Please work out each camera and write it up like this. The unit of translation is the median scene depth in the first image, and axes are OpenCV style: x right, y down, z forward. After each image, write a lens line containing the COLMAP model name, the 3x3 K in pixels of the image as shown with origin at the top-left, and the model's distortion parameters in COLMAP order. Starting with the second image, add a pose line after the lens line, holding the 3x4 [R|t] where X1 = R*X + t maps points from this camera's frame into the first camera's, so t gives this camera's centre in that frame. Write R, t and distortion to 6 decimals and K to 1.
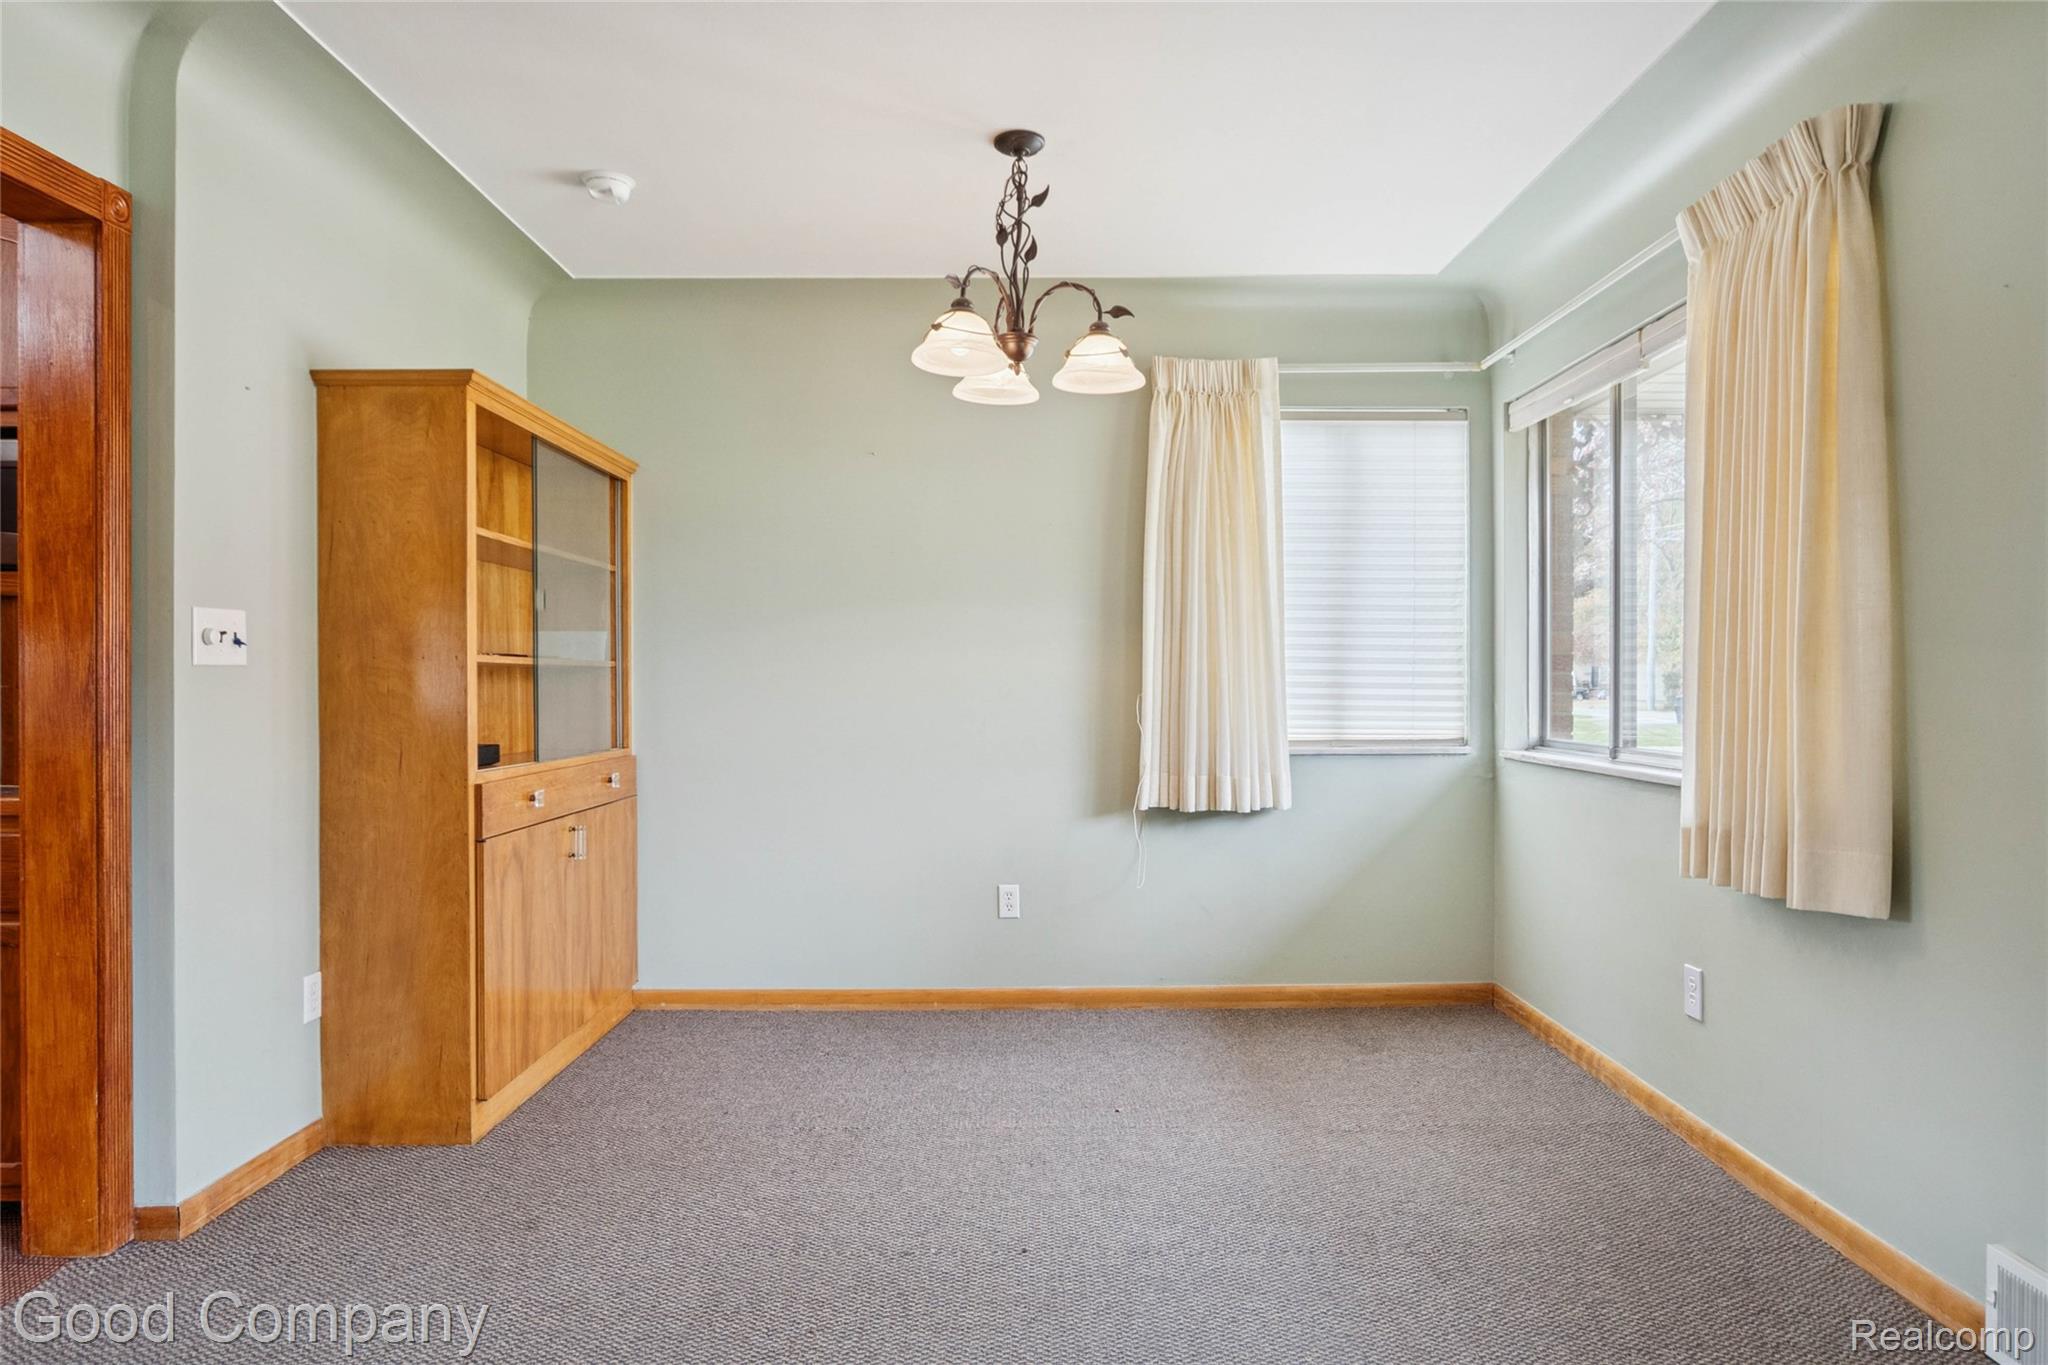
lens RADIAL K [[1227.0, 0, 1037.6], [0, 1227.0, 689.0], [0, 0, 1]] dist [-0.007961, 0.000718]
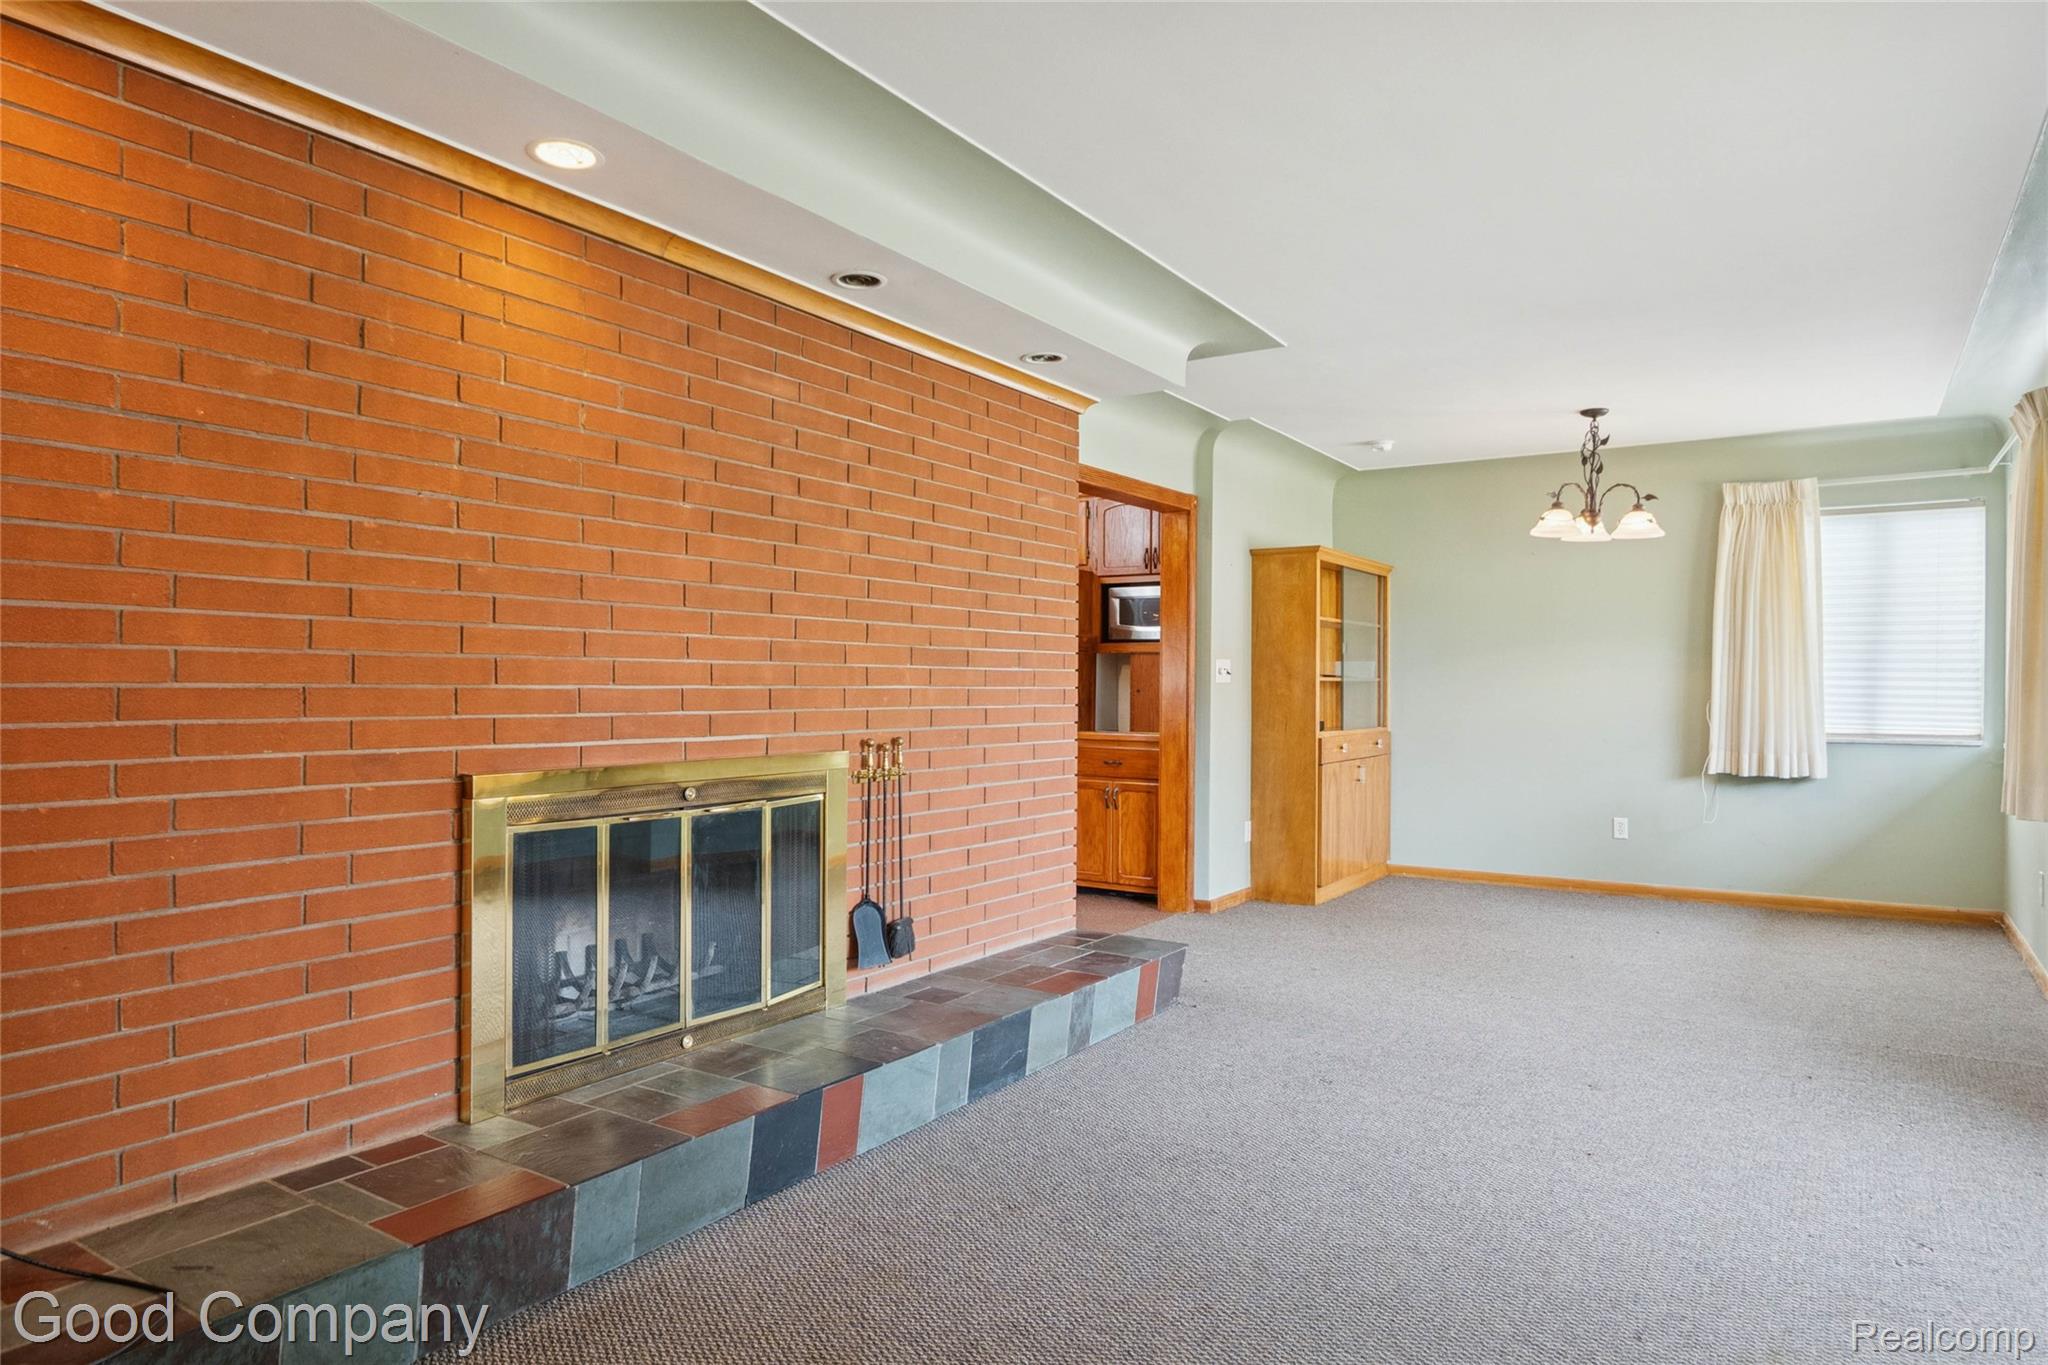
lens RADIAL K [[1227.0, 0, 1037.7], [0, 1227.0, 687.3], [0, 0, 1]] dist [-0.007961, 0.000718]
pose [[0.832822, 0.007135, -0.553495, 0.288635], [-0.008458, 0.999964, 0.000165, -0.006605], [0.553476, 0.004544, 0.832853, -0.961511]]
